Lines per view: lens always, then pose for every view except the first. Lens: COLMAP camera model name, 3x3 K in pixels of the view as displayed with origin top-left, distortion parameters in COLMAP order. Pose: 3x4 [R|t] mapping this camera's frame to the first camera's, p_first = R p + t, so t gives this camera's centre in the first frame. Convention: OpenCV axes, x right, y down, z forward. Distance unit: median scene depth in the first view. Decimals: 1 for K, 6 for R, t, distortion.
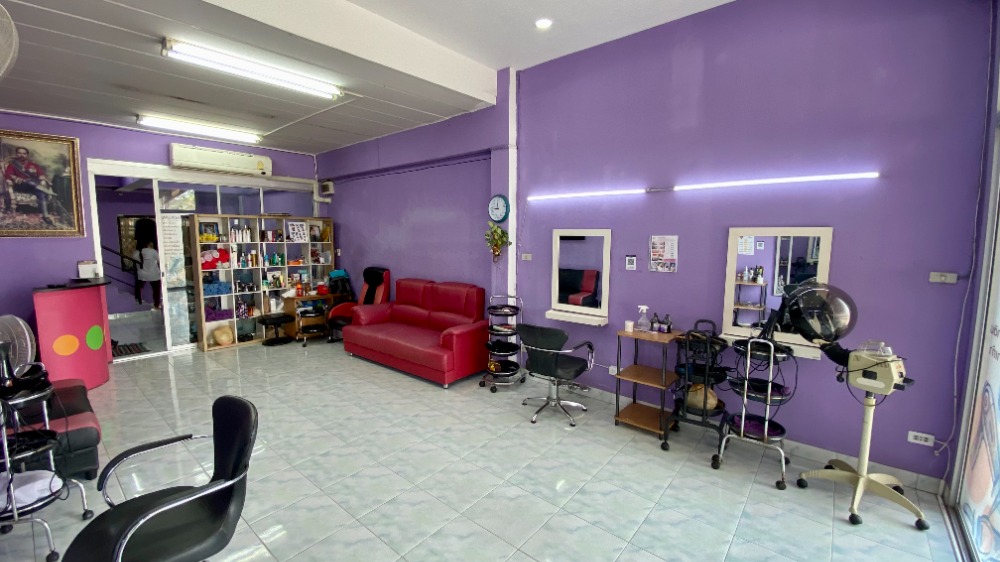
lens RADIAL K [[395.4, 0, 498.2], [0, 395.4, 278.7], [0, 0, 1]] dist [0.000276, -0.013084]
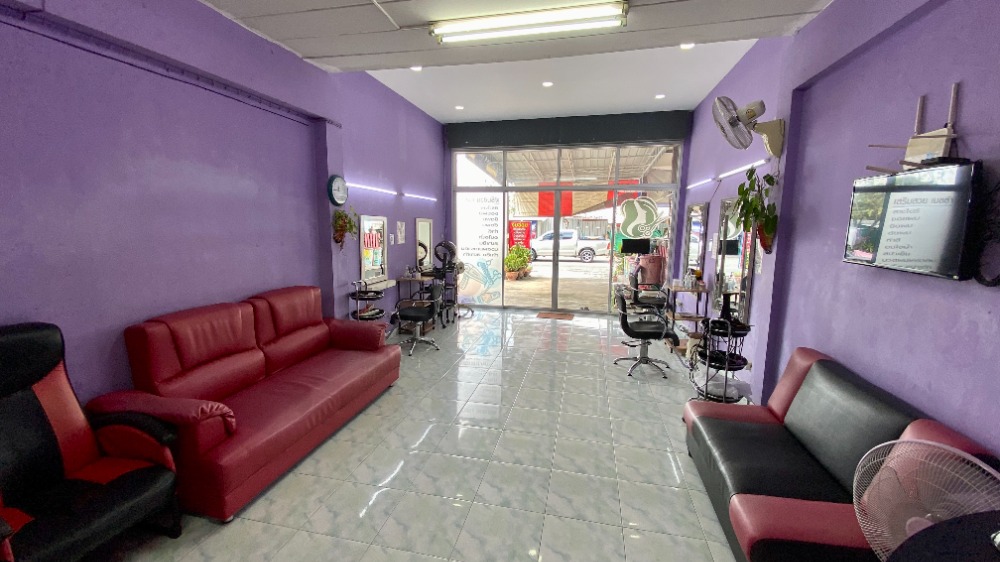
lens RADIAL K [[395.4, 0, 498.2], [0, 395.4, 278.7], [0, 0, 1]] dist [0.000276, -0.013084]
pose [[-0.472920, -0.129947, 0.871470, -0.903386], [0.082578, 0.978175, 0.190670, -0.107859], [-0.877227, 0.162136, -0.451868, 0.999434]]
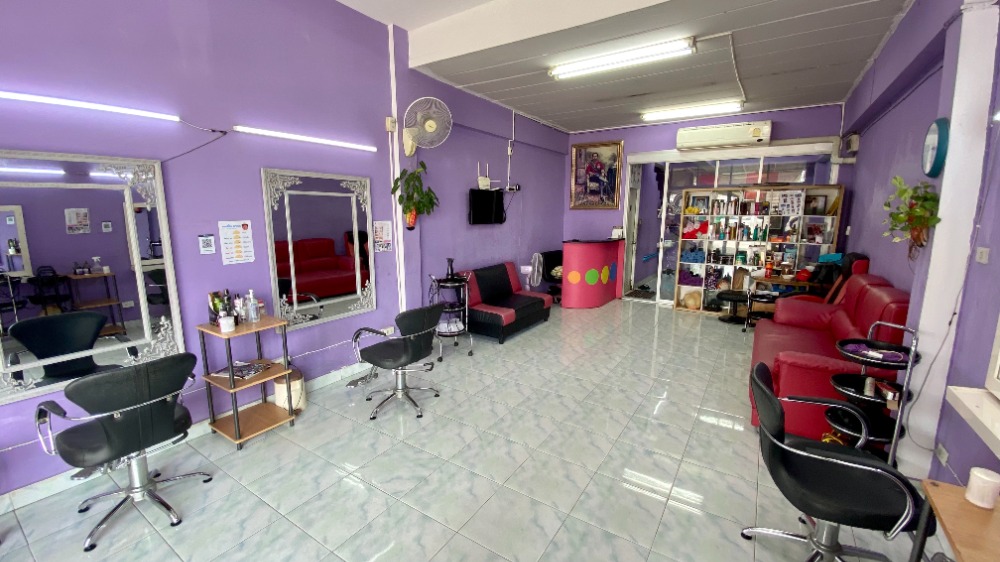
lens RADIAL K [[395.4, 0, 498.2], [0, 395.4, 278.7], [0, 0, 1]] dist [0.000276, -0.013084]
pose [[0.120196, 0.164205, -0.979076, 0.371141], [-0.102190, 0.983034, 0.152323, -0.033204], [0.987477, 0.081743, 0.134937, 0.375856]]
